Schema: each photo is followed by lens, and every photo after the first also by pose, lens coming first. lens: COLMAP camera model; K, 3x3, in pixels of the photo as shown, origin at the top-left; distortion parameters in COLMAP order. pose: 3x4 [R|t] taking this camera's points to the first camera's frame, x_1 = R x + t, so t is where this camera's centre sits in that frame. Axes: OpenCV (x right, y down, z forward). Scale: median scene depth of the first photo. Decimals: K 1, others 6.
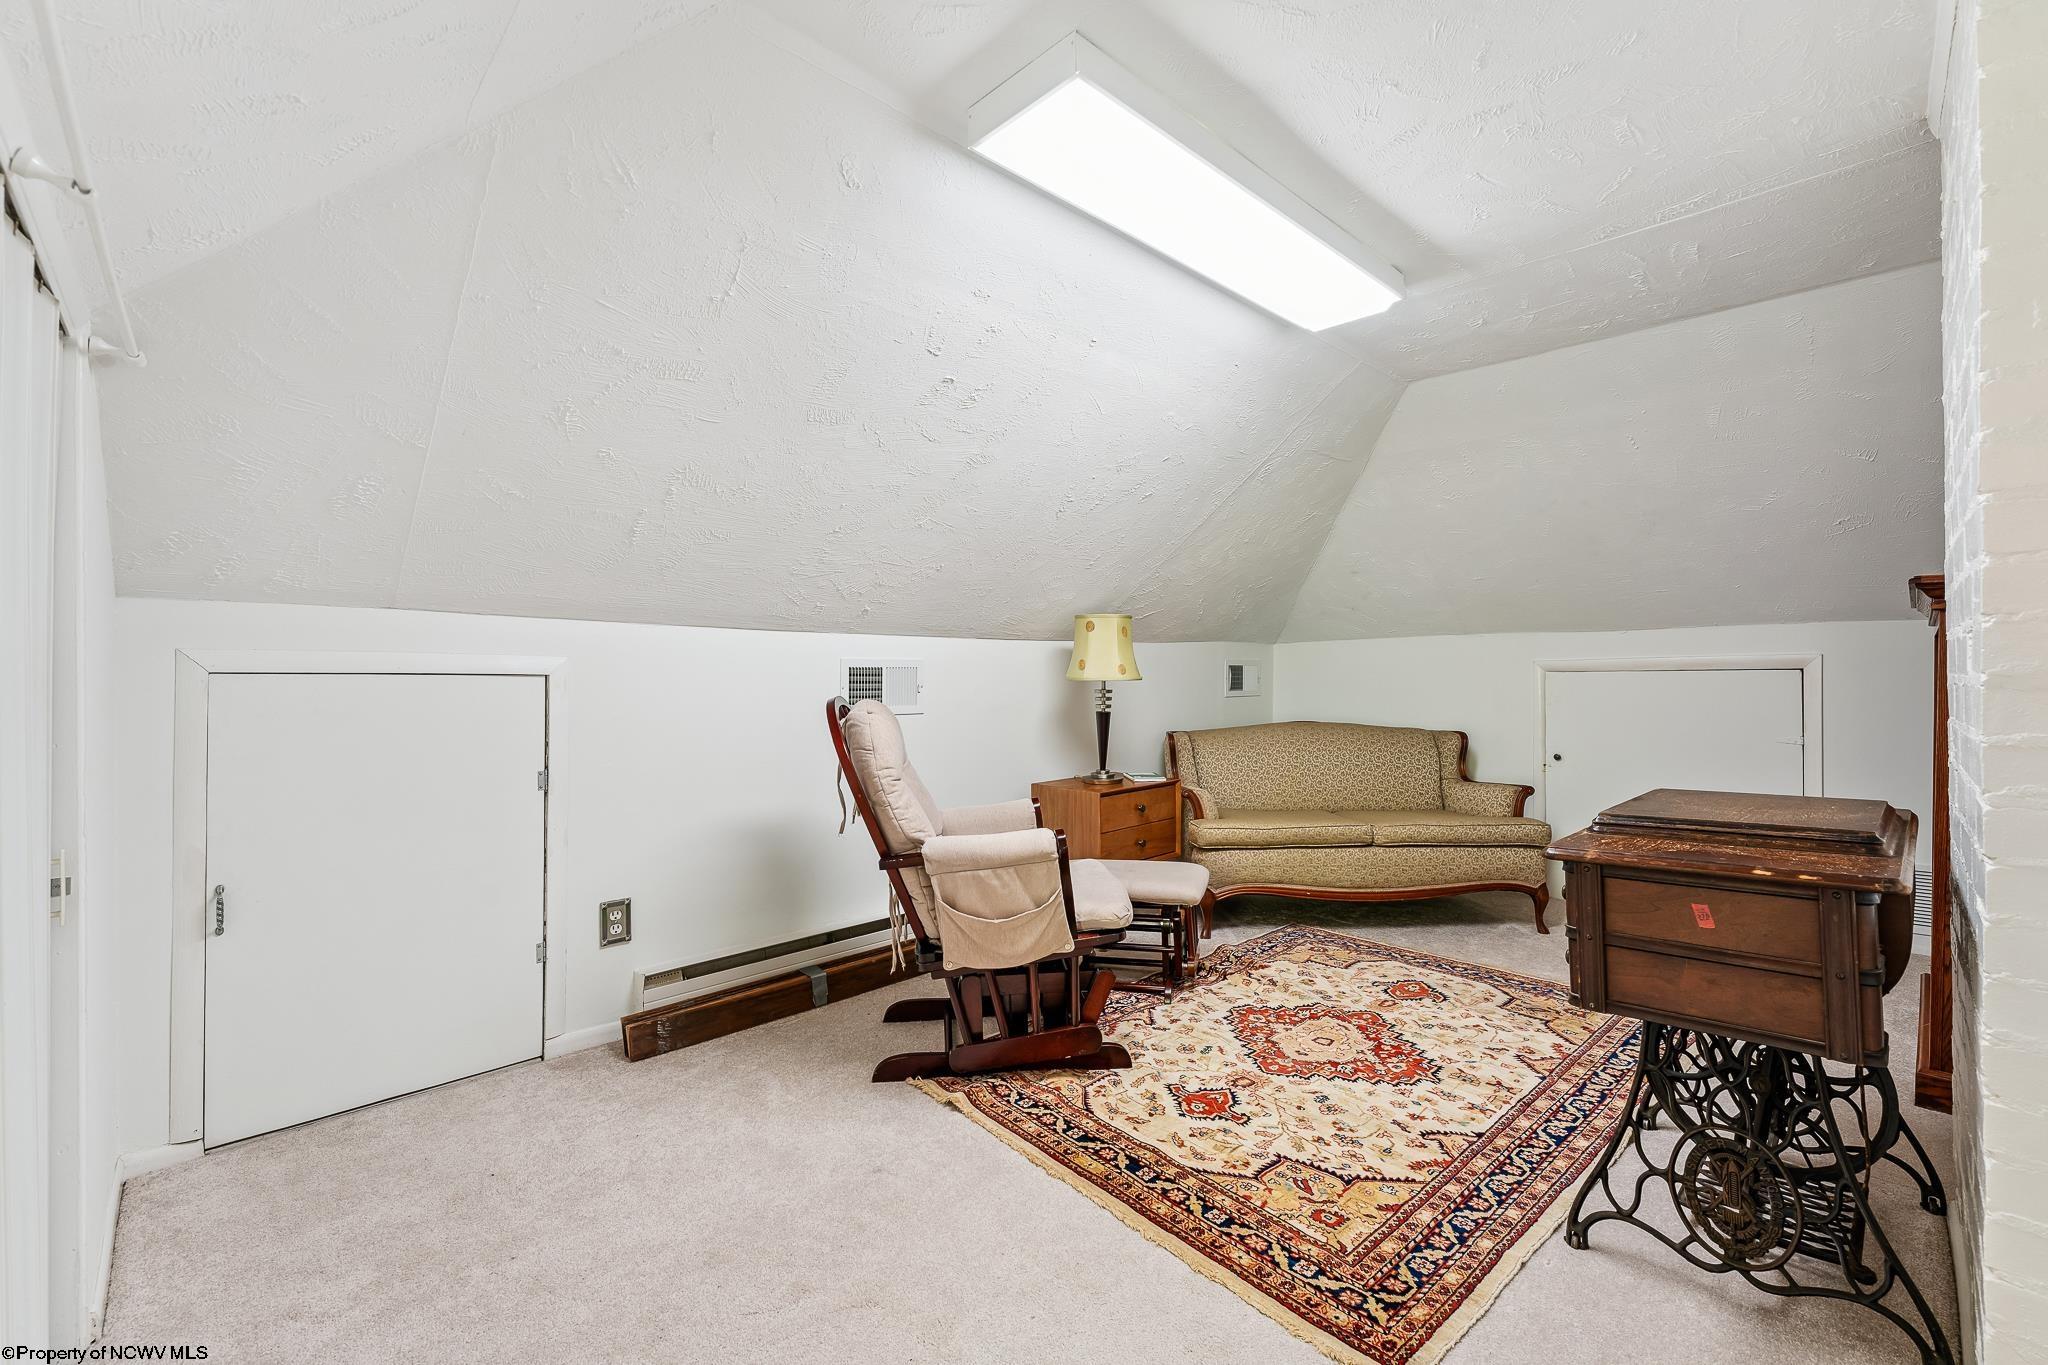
lens RADIAL K [[853.8, 0, 1028.3], [0, 853.8, 676.1], [0, 0, 1]] dist [-0.004838, 0.000871]
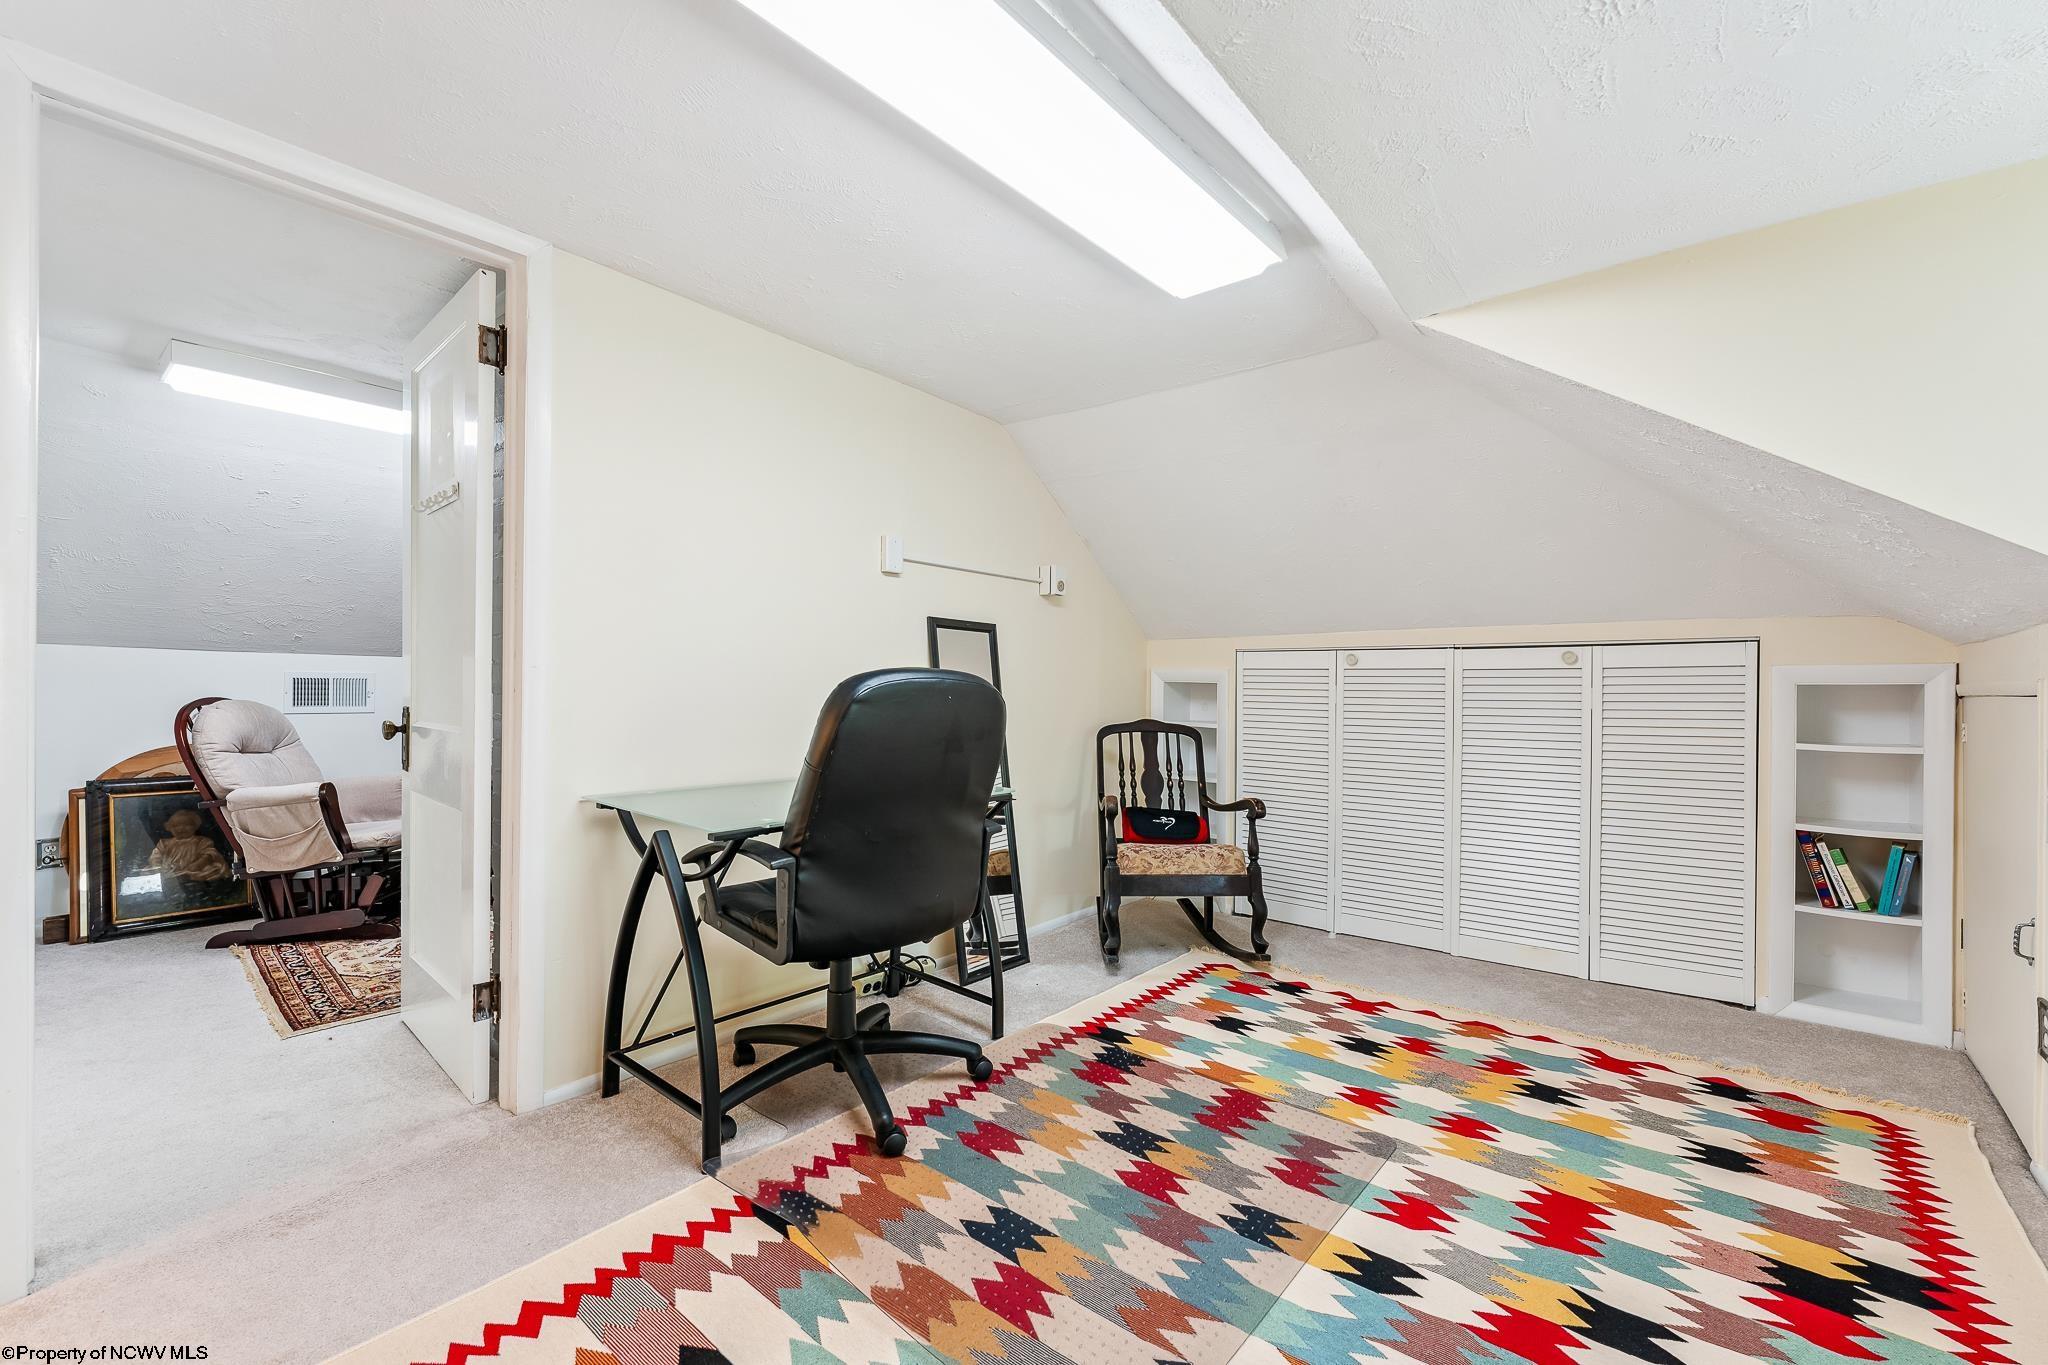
lens RADIAL K [[853.8, 0, 1021.6], [0, 853.8, 690.4], [0, 0, 1]] dist [-0.004838, 0.000871]
pose [[0.993146, 0.006623, 0.116696, 1.158151], [-0.006771, 0.999977, 0.000874, -0.000925], [-0.116688, -0.001658, 0.993167, -0.731286]]
